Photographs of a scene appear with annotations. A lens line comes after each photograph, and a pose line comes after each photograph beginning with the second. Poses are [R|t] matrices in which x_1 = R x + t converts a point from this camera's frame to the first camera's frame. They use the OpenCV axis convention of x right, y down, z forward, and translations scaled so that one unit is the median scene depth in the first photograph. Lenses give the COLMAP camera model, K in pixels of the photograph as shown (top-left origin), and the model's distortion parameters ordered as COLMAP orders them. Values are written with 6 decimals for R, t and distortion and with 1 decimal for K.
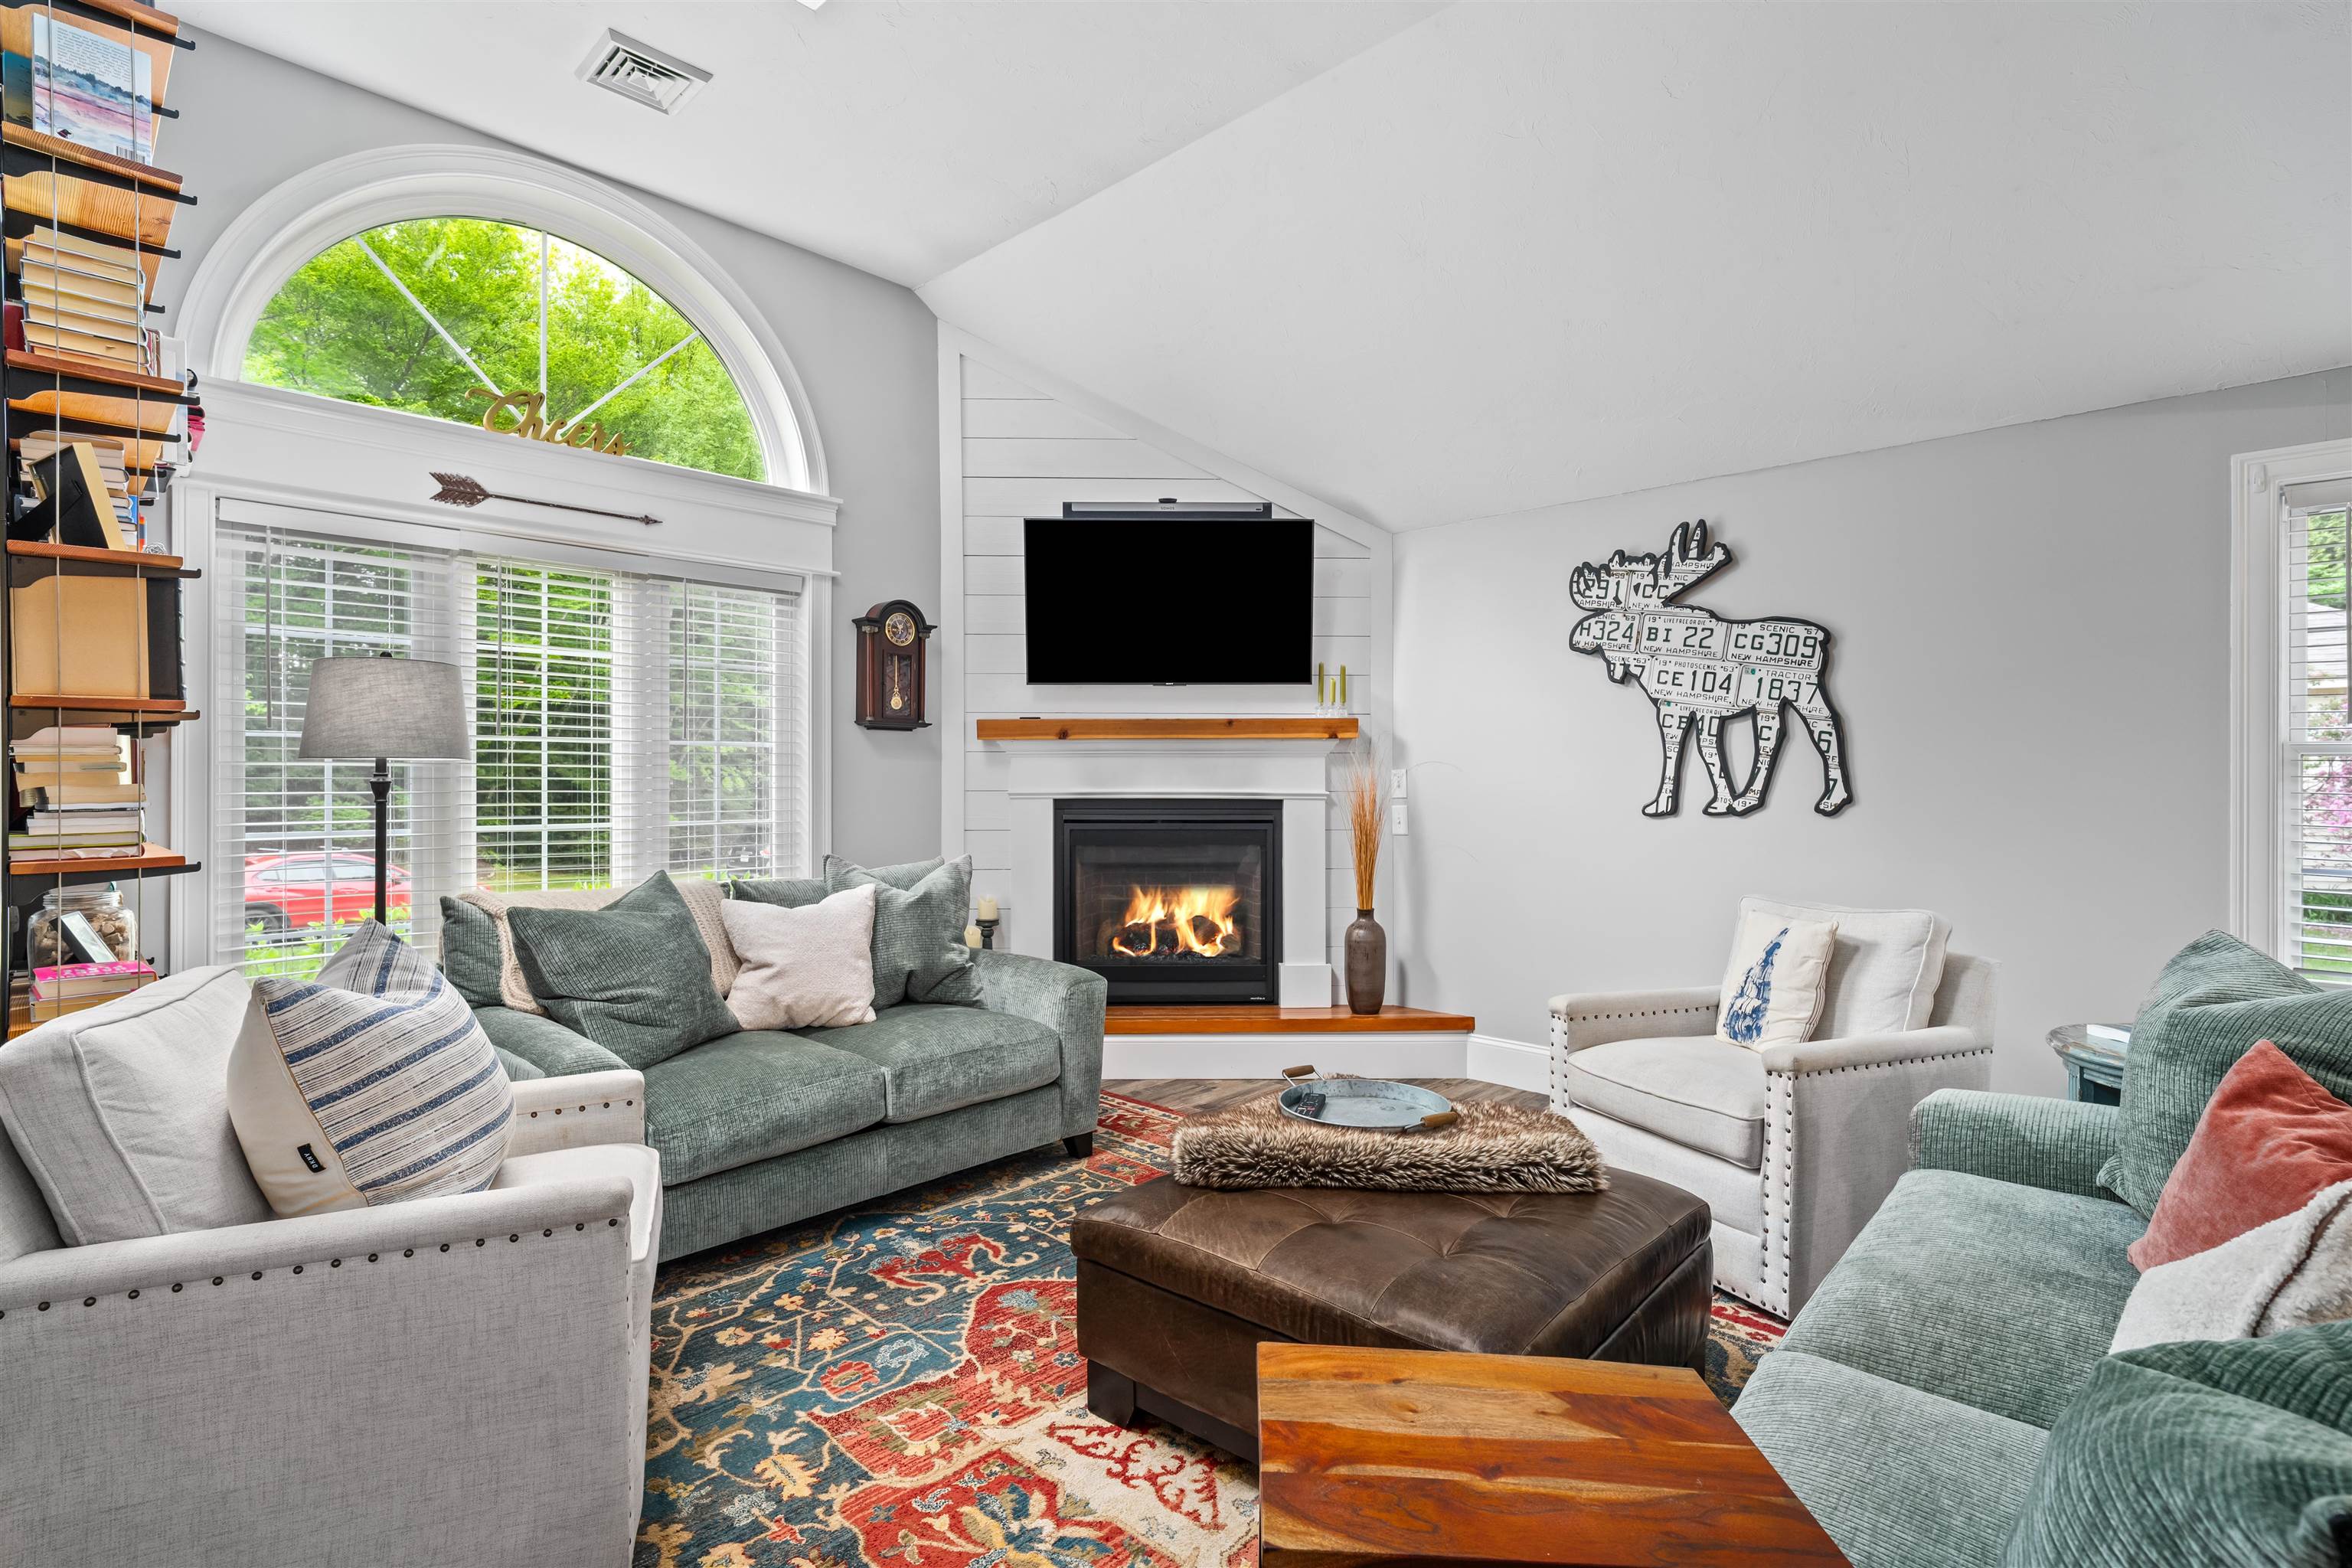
lens RADIAL K [[1132.8, 0, 1176.0], [0, 1132.8, 784.0], [0, 0, 1]] dist [-0.002434, 0.001572]
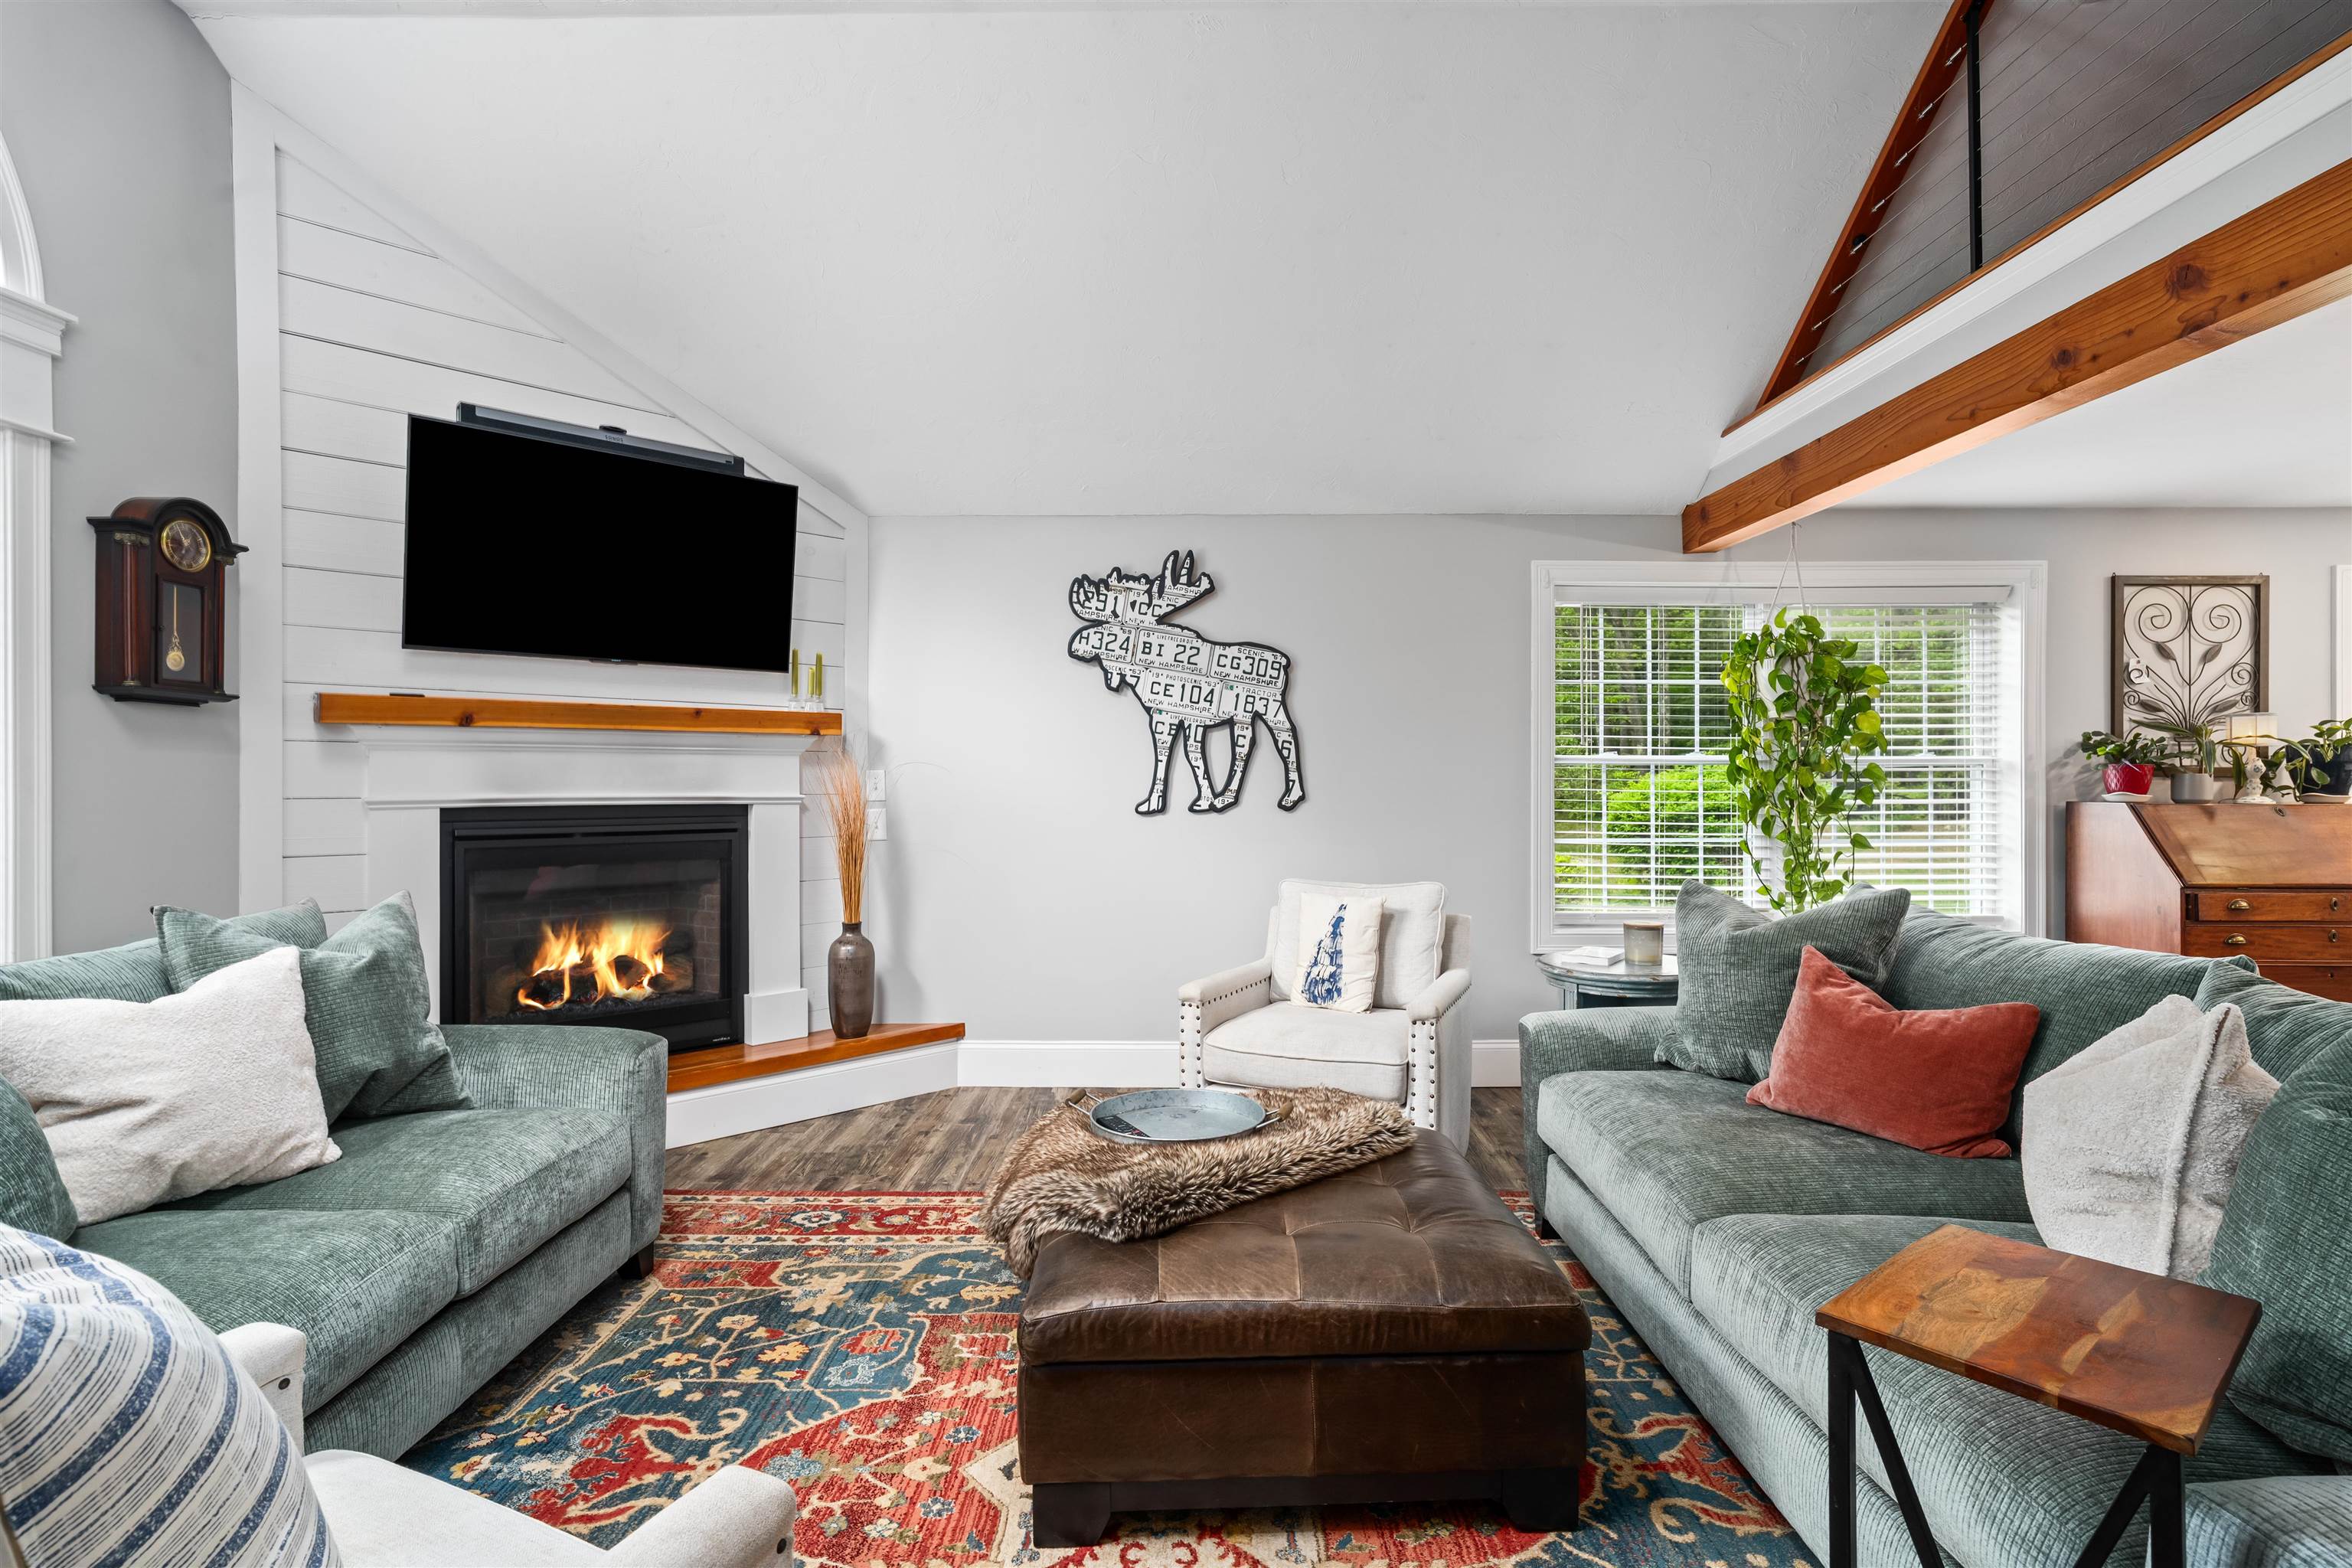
lens RADIAL K [[1132.8, 0, 1176.0], [0, 1132.8, 784.0], [0, 0, 1]] dist [-0.002434, 0.001572]
pose [[0.732587, -0.003576, 0.680664, -0.314112], [0.003456, 0.999993, 0.001534, -0.002404], [-0.680664, 0.001228, 0.732594, 0.181360]]
